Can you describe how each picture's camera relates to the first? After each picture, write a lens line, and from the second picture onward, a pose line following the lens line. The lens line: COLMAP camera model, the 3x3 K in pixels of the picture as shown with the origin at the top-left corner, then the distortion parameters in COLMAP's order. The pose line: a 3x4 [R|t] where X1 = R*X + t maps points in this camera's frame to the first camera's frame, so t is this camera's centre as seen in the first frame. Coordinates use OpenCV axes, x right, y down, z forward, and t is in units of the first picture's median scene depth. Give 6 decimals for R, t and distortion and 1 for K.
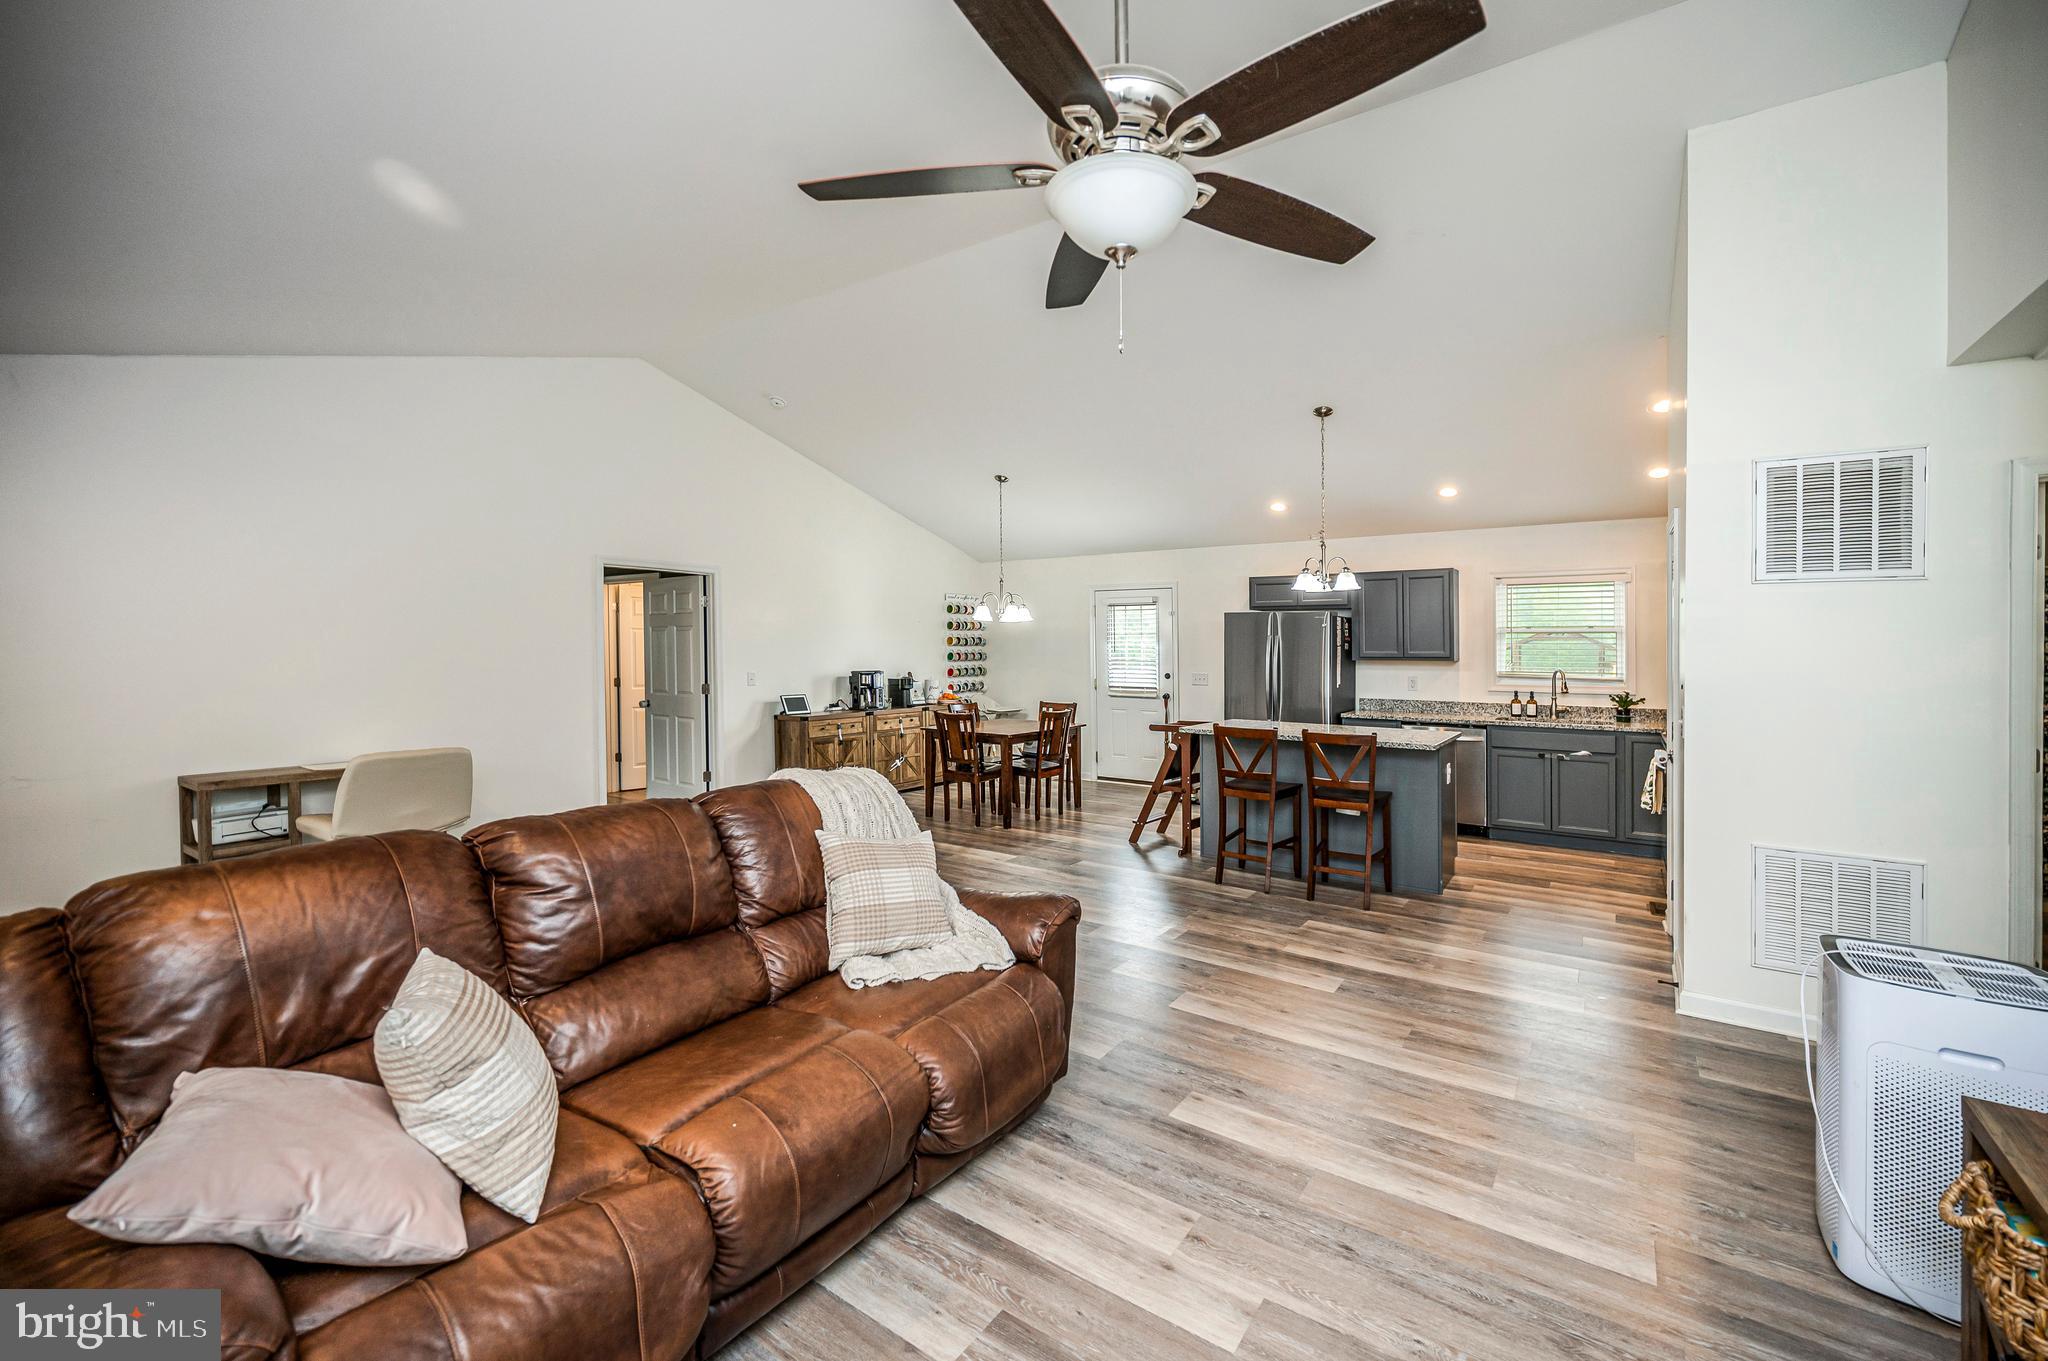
lens RADIAL K [[841.0, 0, 1019.0], [0, 841.0, 634.1], [0, 0, 1]] dist [0.001490, -0.000702]
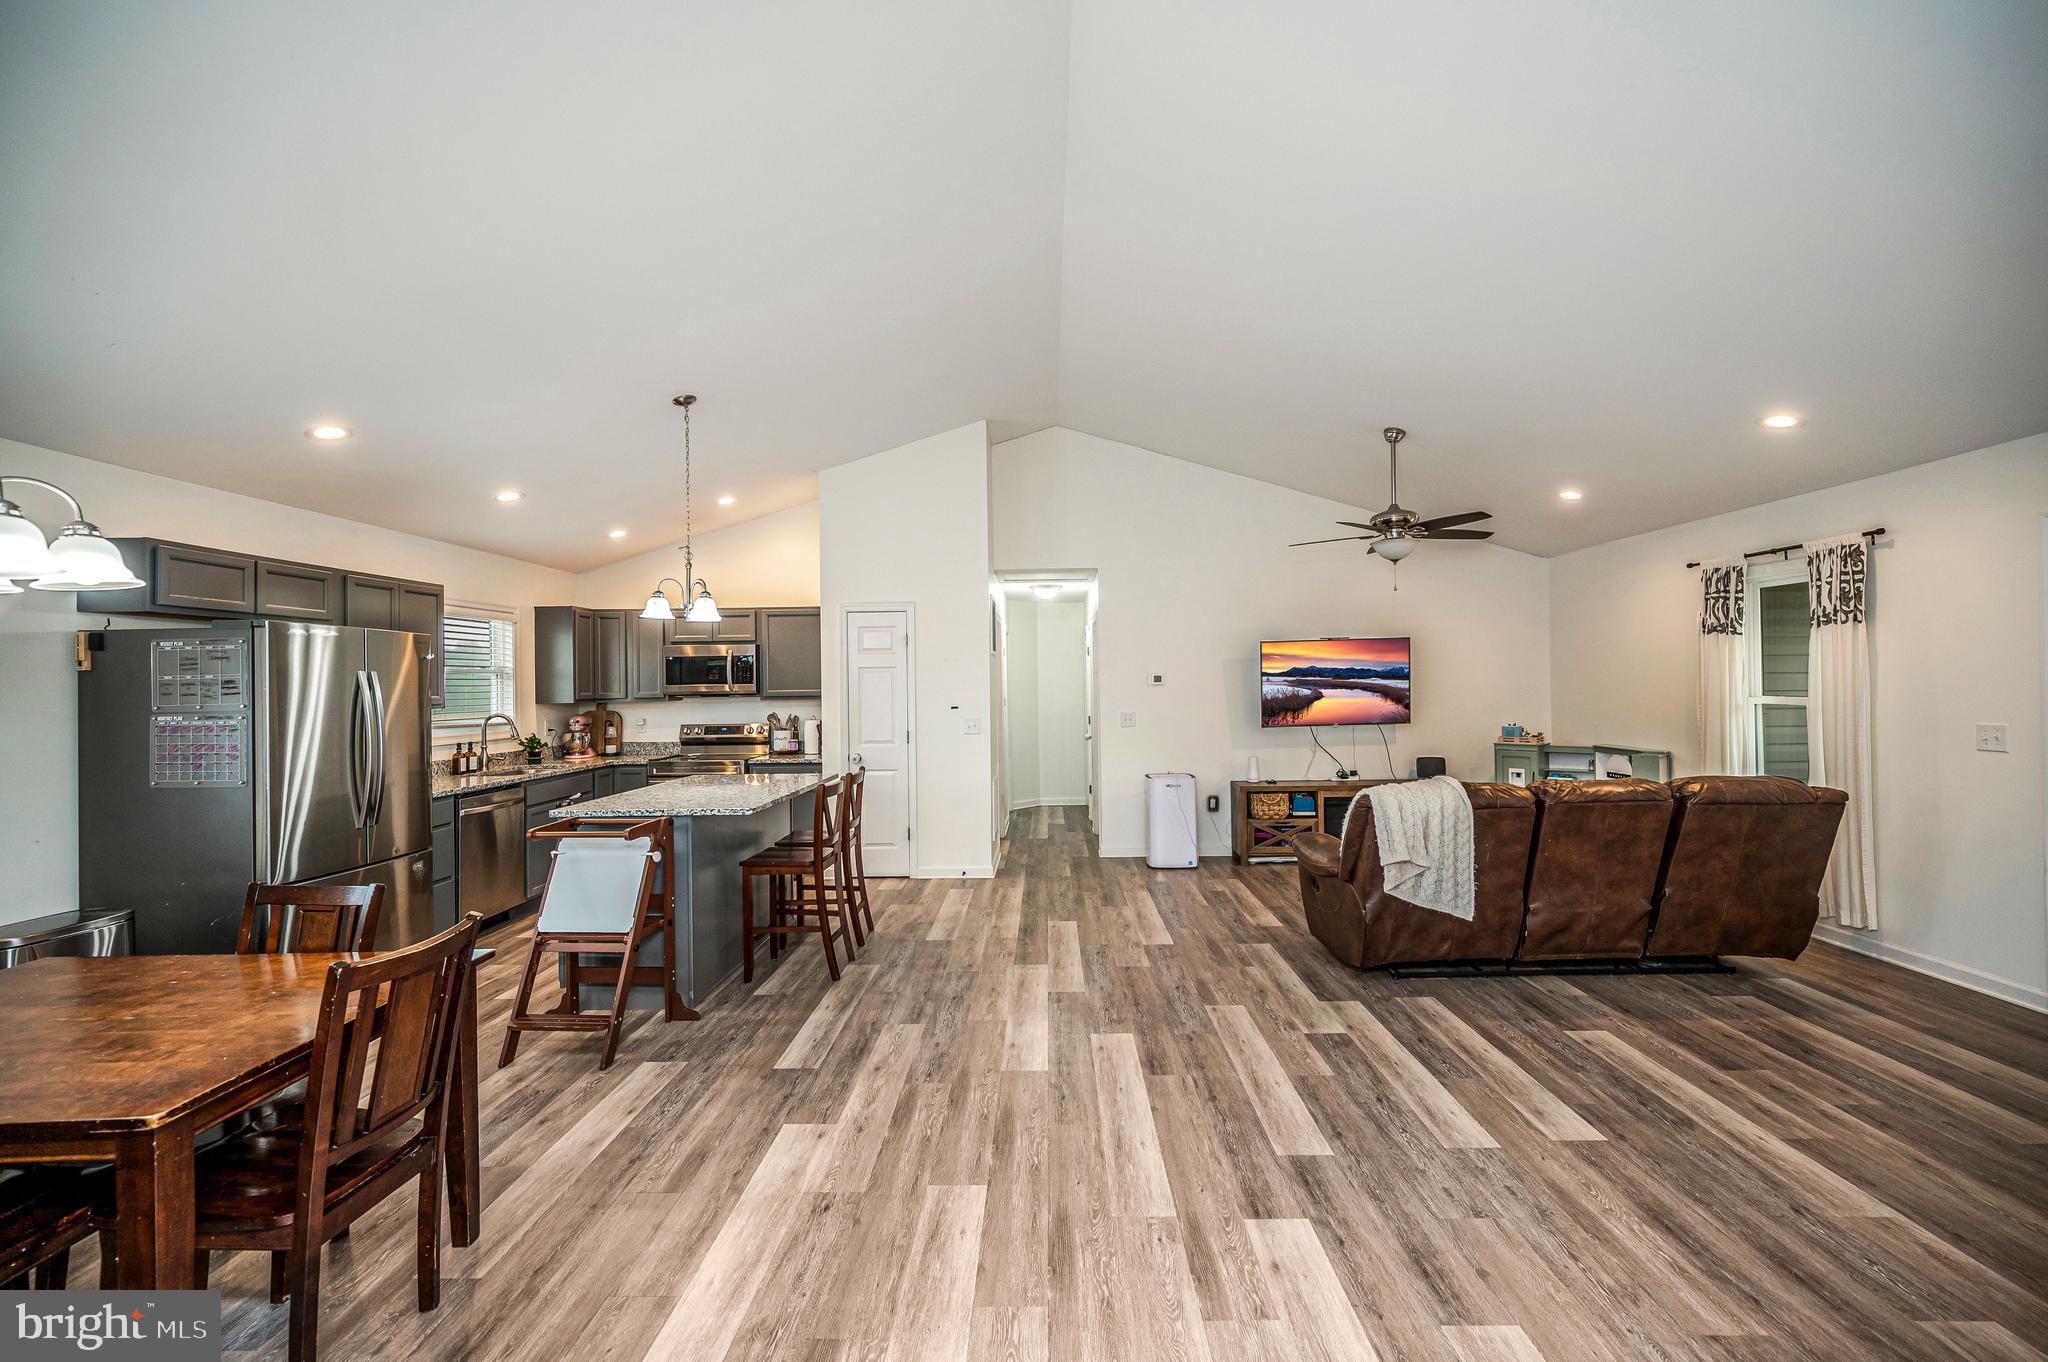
lens RADIAL K [[841.0, 0, 1031.1], [0, 841.0, 675.3], [0, 0, 1]] dist [0.001490, -0.000702]
pose [[-0.564122, 0.011041, 0.825618, -0.406478], [-0.002935, 0.999877, -0.015377, 0.011567], [-0.825686, -0.011097, -0.564020, 0.969426]]
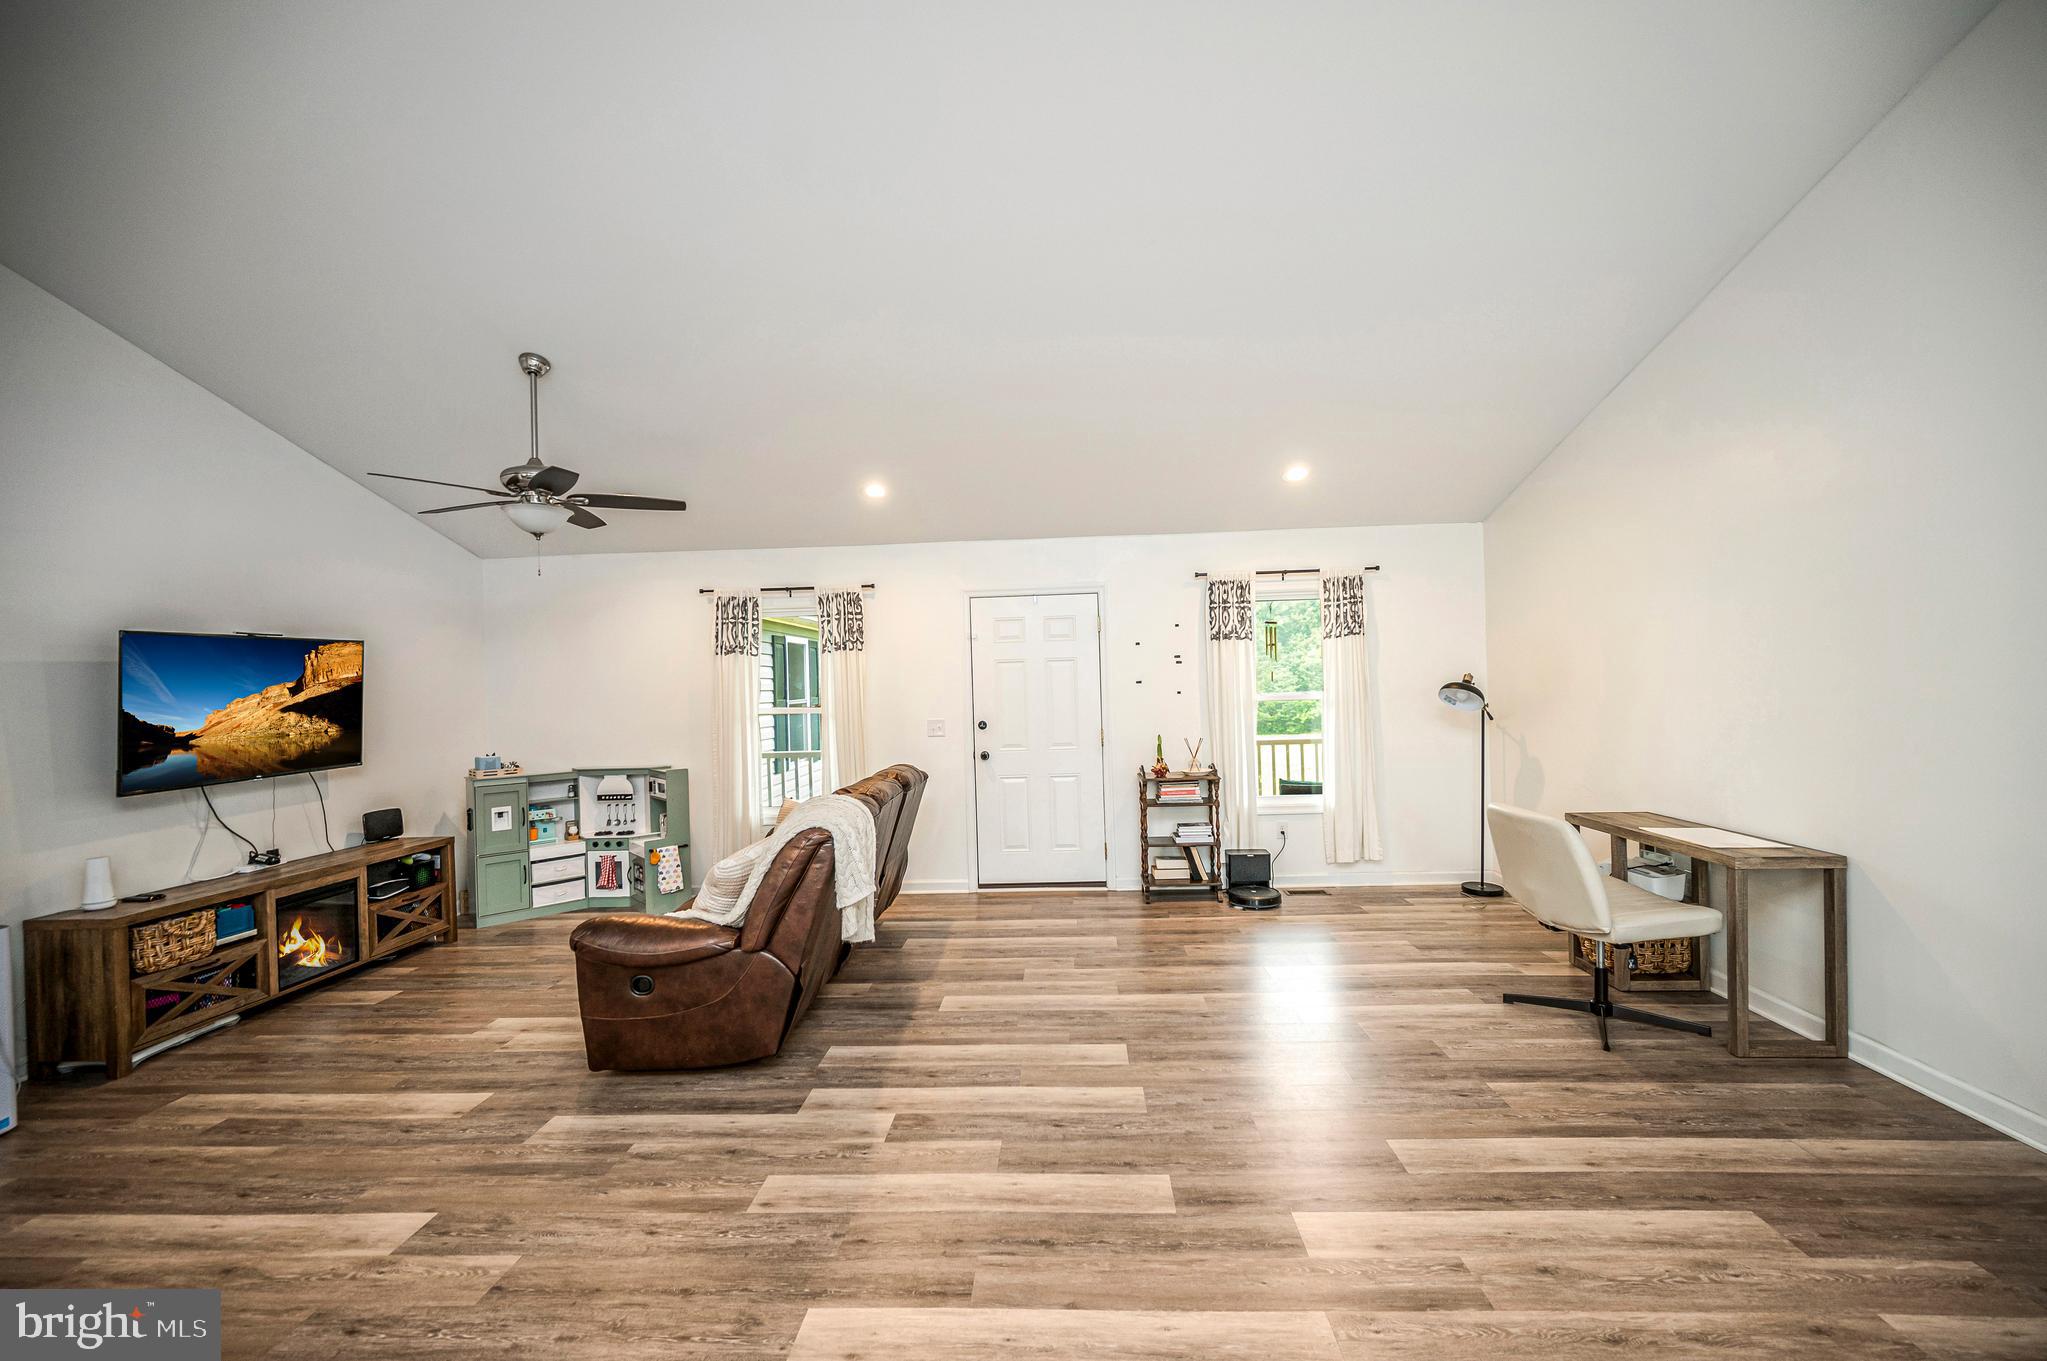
lens RADIAL K [[840.5, 0, 1032.3], [0, 840.5, 679.1], [0, 0, 1]] dist [0.001490, -0.000702]
pose [[-0.843371, 0.015915, -0.537096, 0.065541], [0.032960, 0.999211, -0.022147, 0.013630], [0.536320, -0.036381, -0.843231, 0.923042]]
